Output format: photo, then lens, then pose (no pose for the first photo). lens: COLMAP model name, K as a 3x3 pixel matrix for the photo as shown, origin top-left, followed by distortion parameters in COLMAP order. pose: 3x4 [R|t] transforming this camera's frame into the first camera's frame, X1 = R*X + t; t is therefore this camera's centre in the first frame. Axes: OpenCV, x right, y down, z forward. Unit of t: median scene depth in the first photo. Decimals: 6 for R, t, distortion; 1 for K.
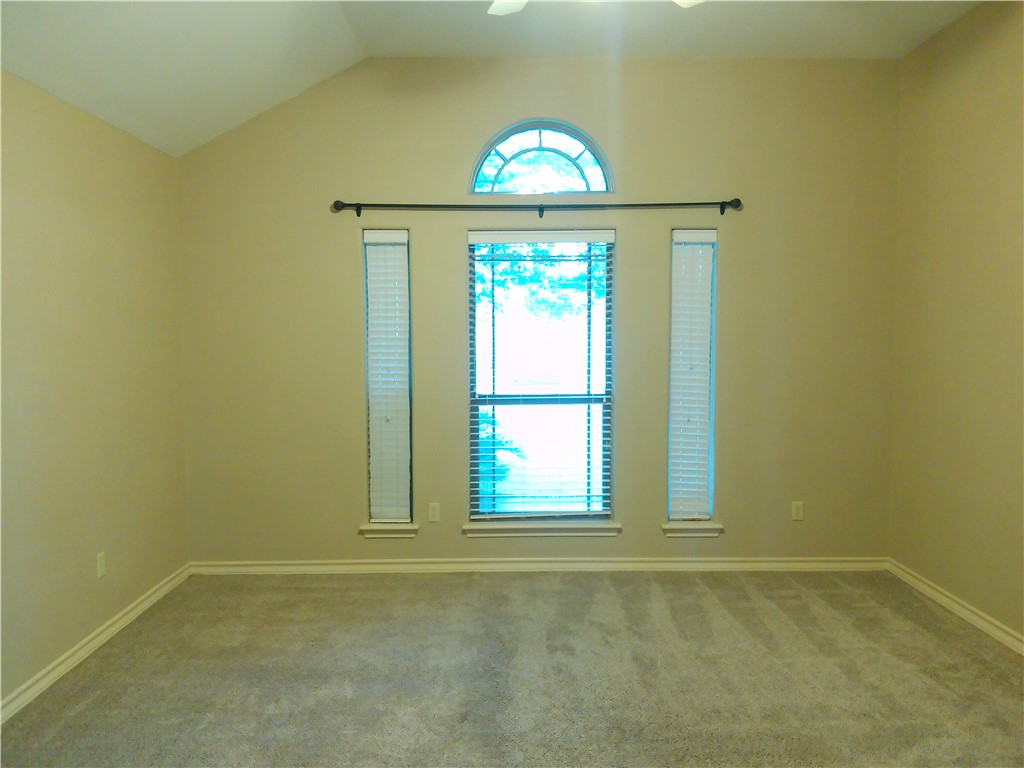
lens RADIAL K [[837.4, 0, 506.5], [0, 837.4, 382.6], [0, 0, 1]] dist [0.139950, -0.299706]
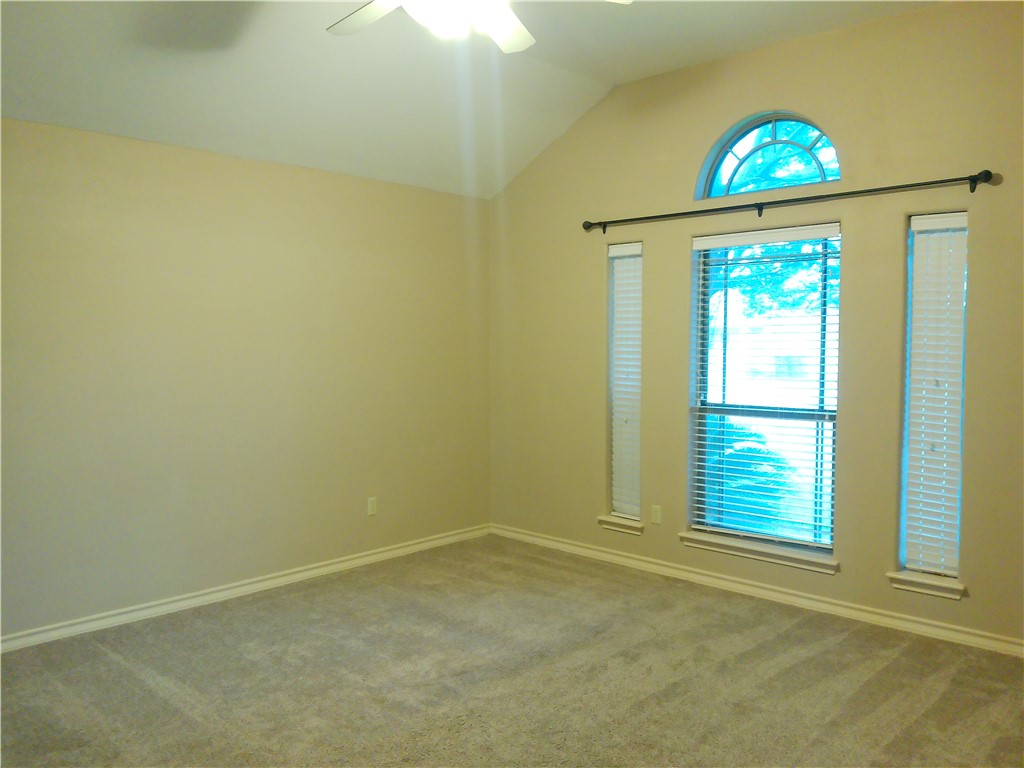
lens RADIAL K [[837.4, 0, 506.5], [0, 837.4, 382.6], [0, 0, 1]] dist [0.139950, -0.299706]
pose [[0.709898, 0.041356, -0.703089, 0.503764], [-0.043360, 0.998947, 0.014979, -0.014282], [0.702969, 0.019852, 0.710944, 0.136552]]
